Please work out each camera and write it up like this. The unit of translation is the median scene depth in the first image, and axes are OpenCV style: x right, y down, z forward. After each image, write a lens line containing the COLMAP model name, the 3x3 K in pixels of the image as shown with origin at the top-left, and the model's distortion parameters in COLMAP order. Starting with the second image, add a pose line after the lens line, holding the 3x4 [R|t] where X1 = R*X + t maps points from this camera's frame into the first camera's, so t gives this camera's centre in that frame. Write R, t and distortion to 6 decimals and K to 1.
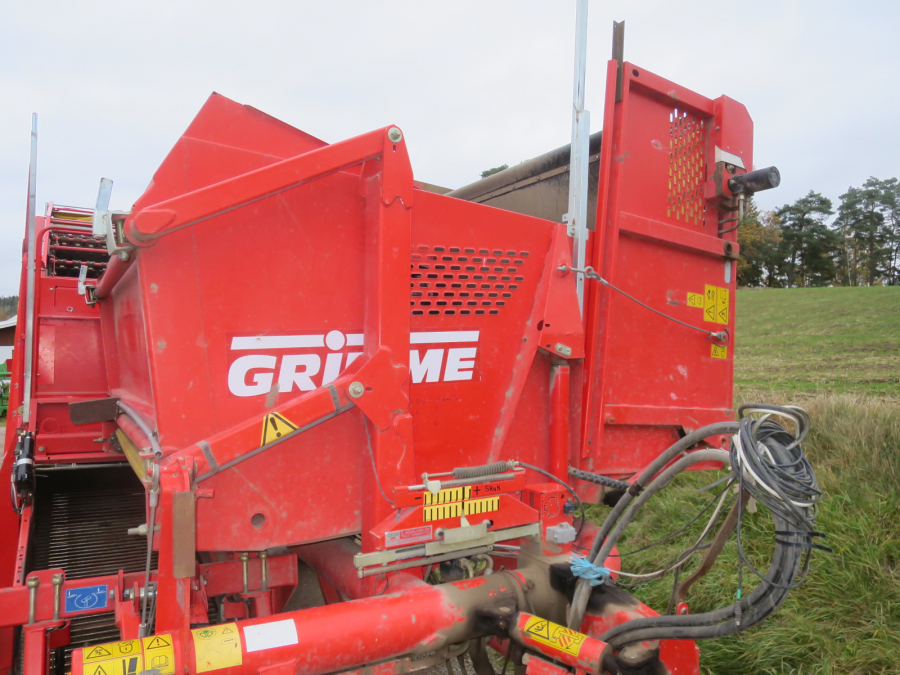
lens RADIAL K [[642.2, 0, 450.0], [0, 642.2, 337.5], [0, 0, 1]] dist [-0.051922, 0.010113]
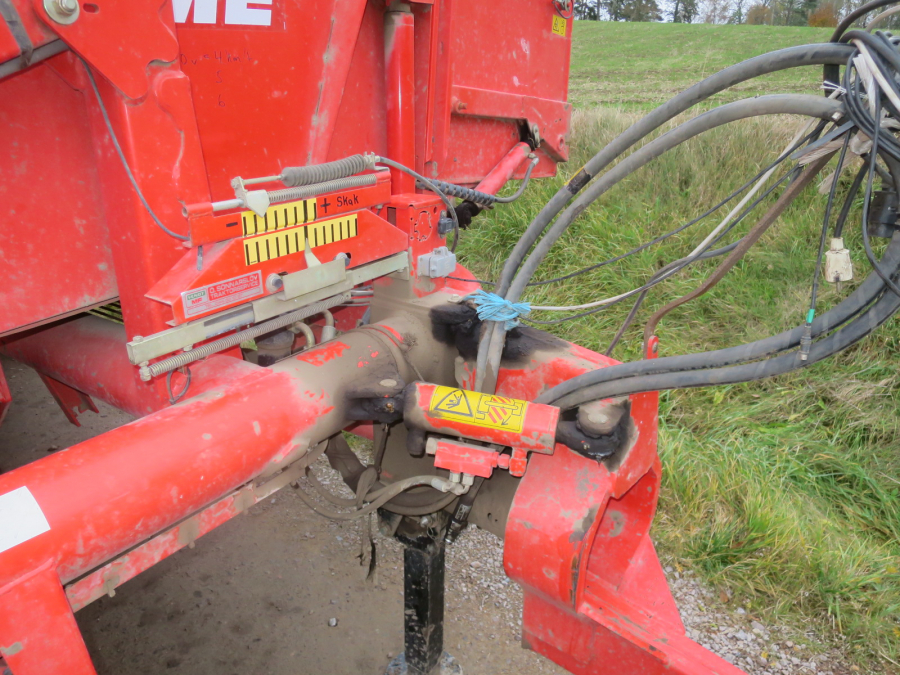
lens RADIAL K [[642.2, 0, 450.0], [0, 642.2, 337.5], [0, 0, 1]] dist [-0.051922, 0.010113]
pose [[0.908250, -0.151947, 0.389863, -0.104069], [-0.010290, 0.923342, 0.383841, 0.127402], [-0.418301, -0.352636, 0.837062, 0.427544]]
